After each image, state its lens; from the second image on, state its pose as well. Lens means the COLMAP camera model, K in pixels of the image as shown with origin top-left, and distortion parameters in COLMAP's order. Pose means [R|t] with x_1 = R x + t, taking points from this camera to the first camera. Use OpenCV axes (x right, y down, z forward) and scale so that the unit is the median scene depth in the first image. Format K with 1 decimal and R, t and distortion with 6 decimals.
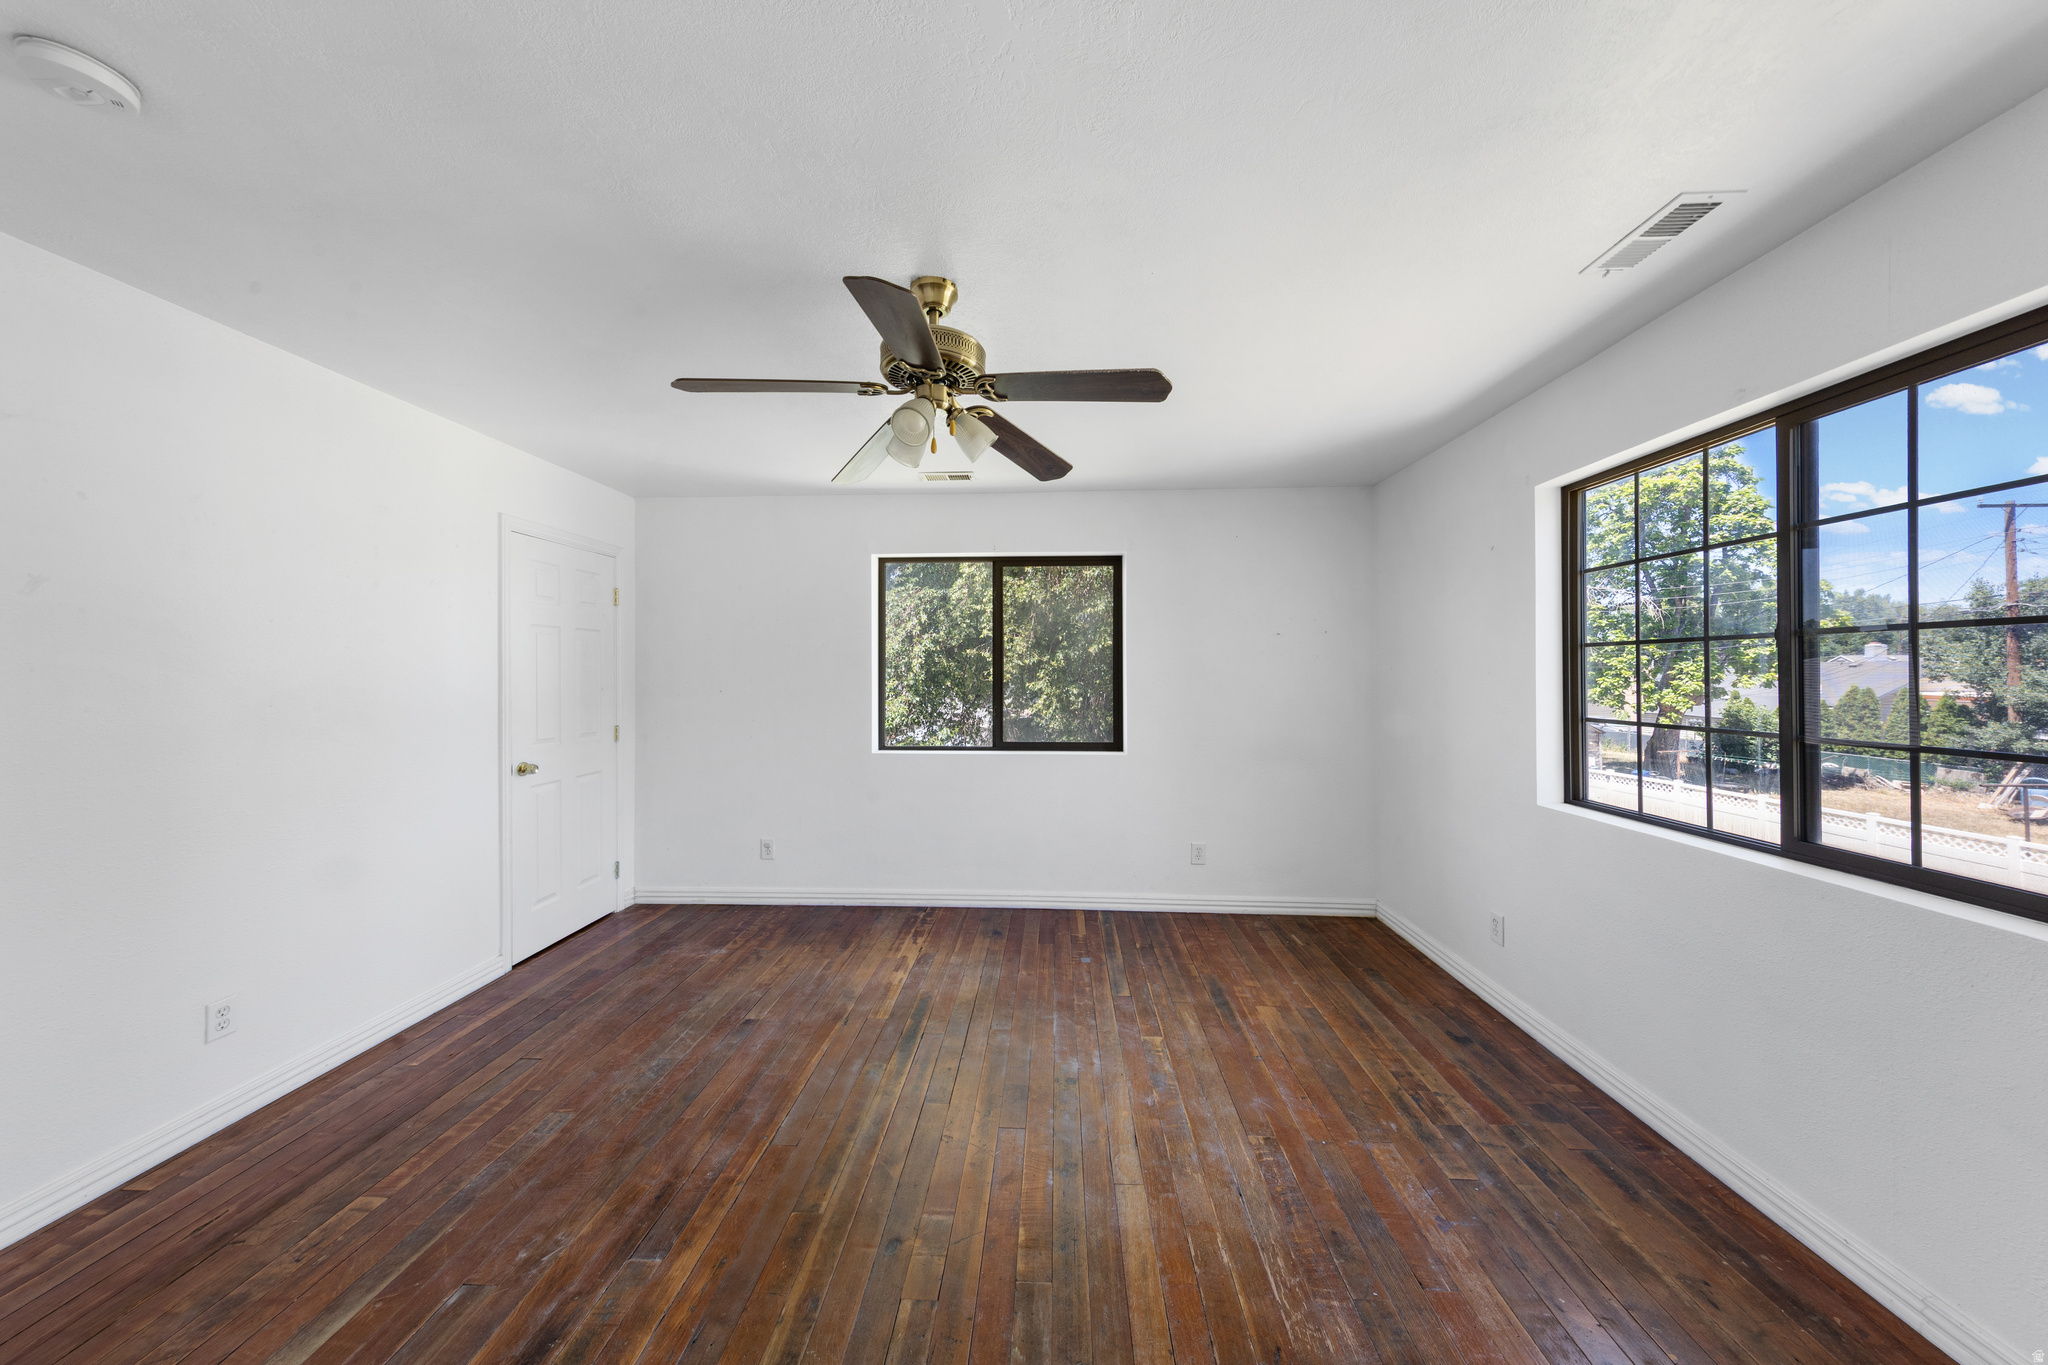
lens RADIAL K [[658.3, 0, 1025.3], [0, 658.3, 672.4], [0, 0, 1]] dist [0.001927, -0.000133]
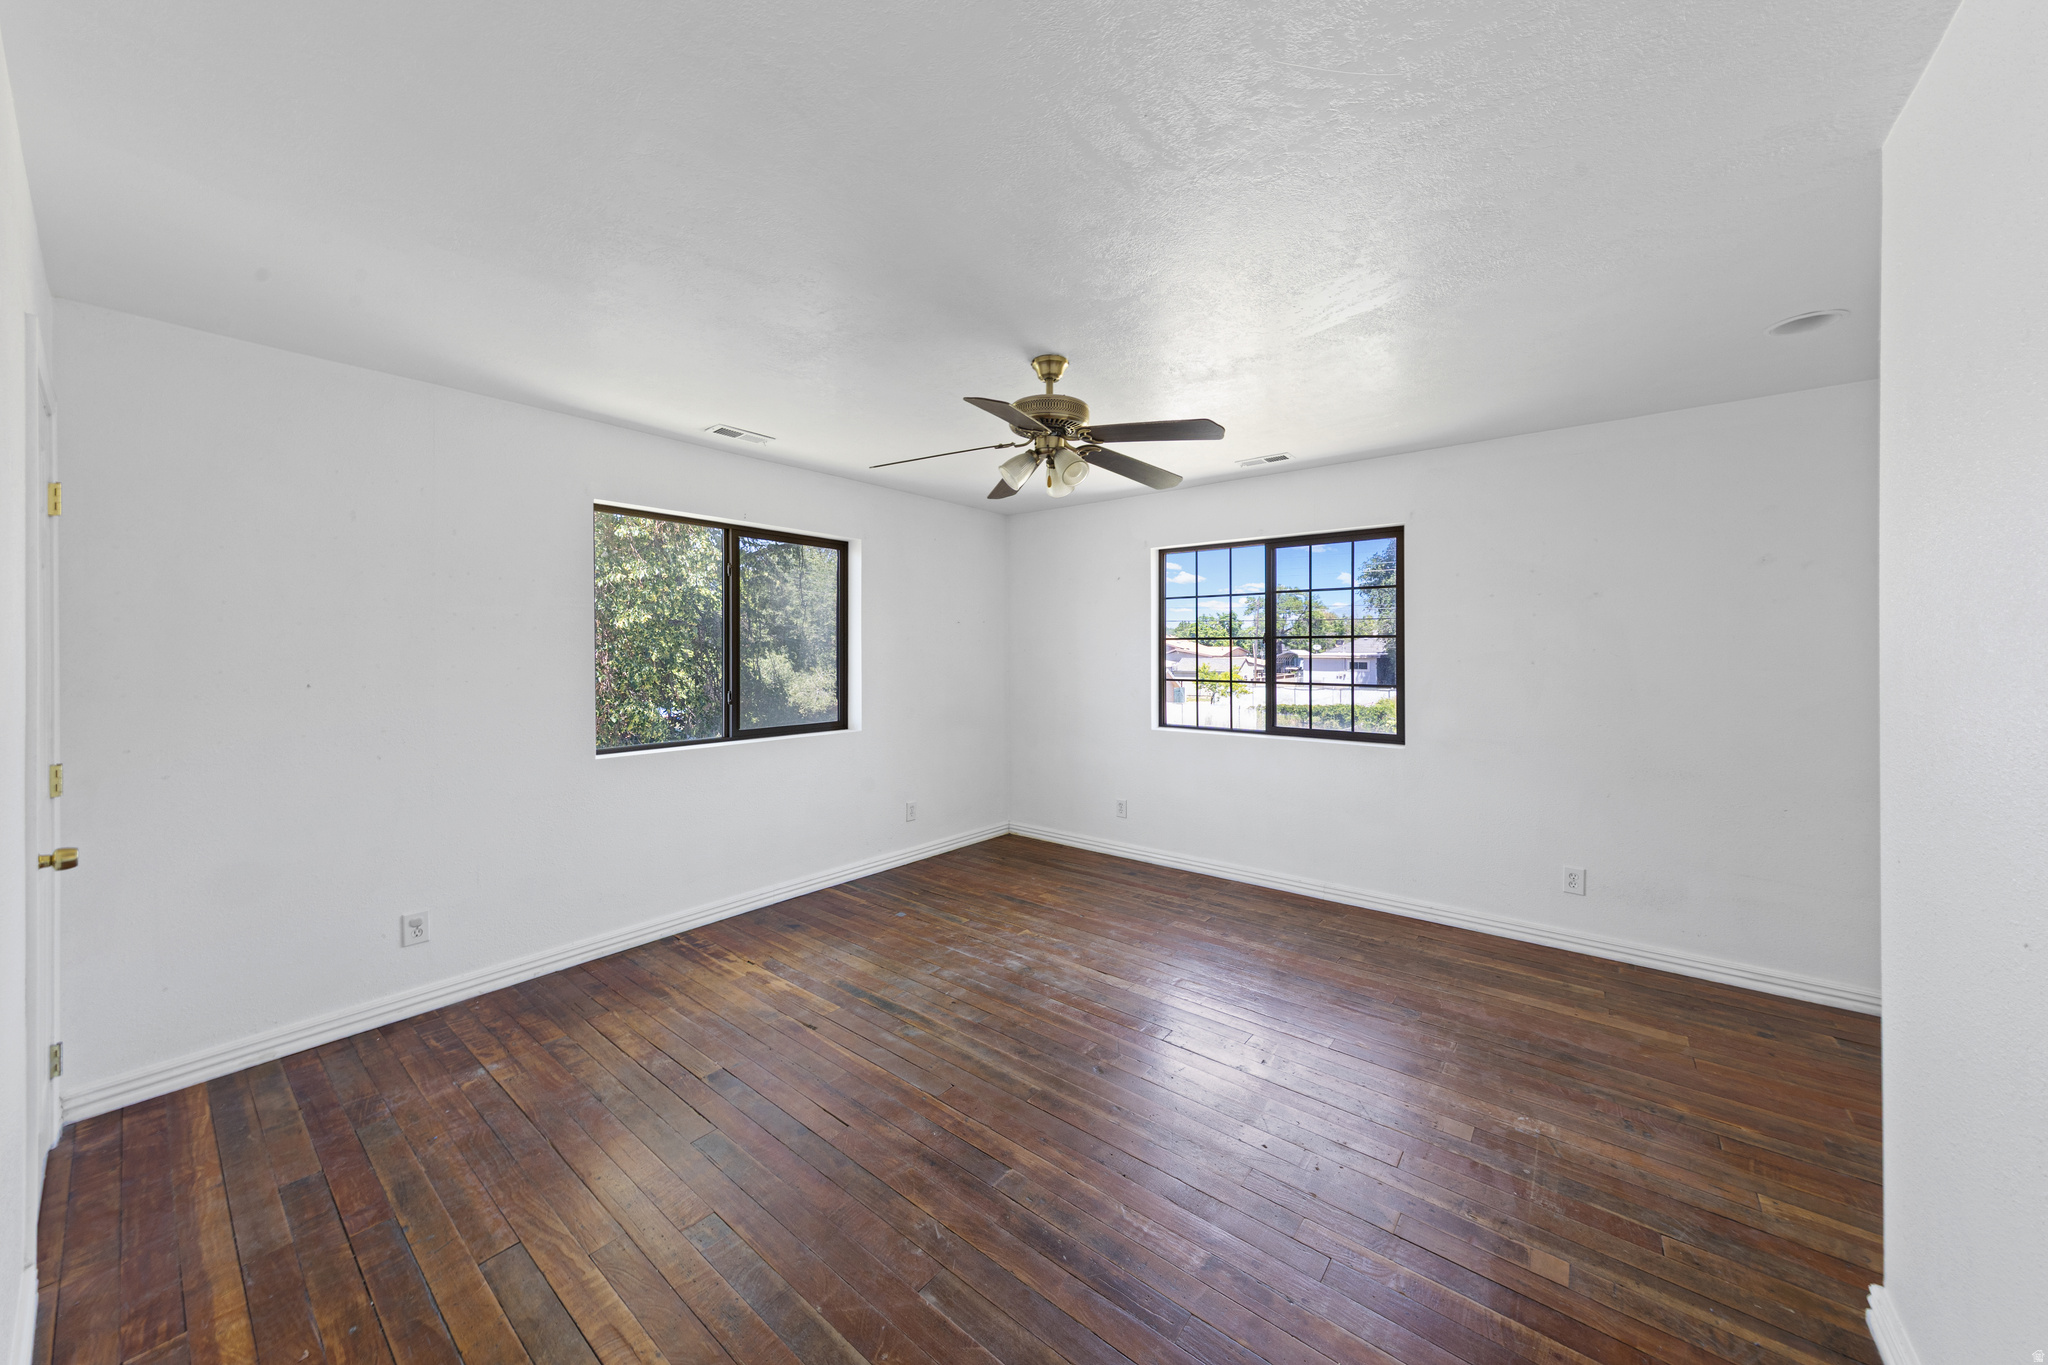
lens RADIAL K [[714.1, 0, 1042.3], [0, 714.1, 652.6], [0, 0, 1]] dist [-0.001288, -0.000147]
pose [[0.571537, 0.000498, 0.820576, -0.892788], [-0.002285, 0.999997, 0.000984, -0.005357], [-0.820573, -0.002437, 0.571537, 0.143069]]
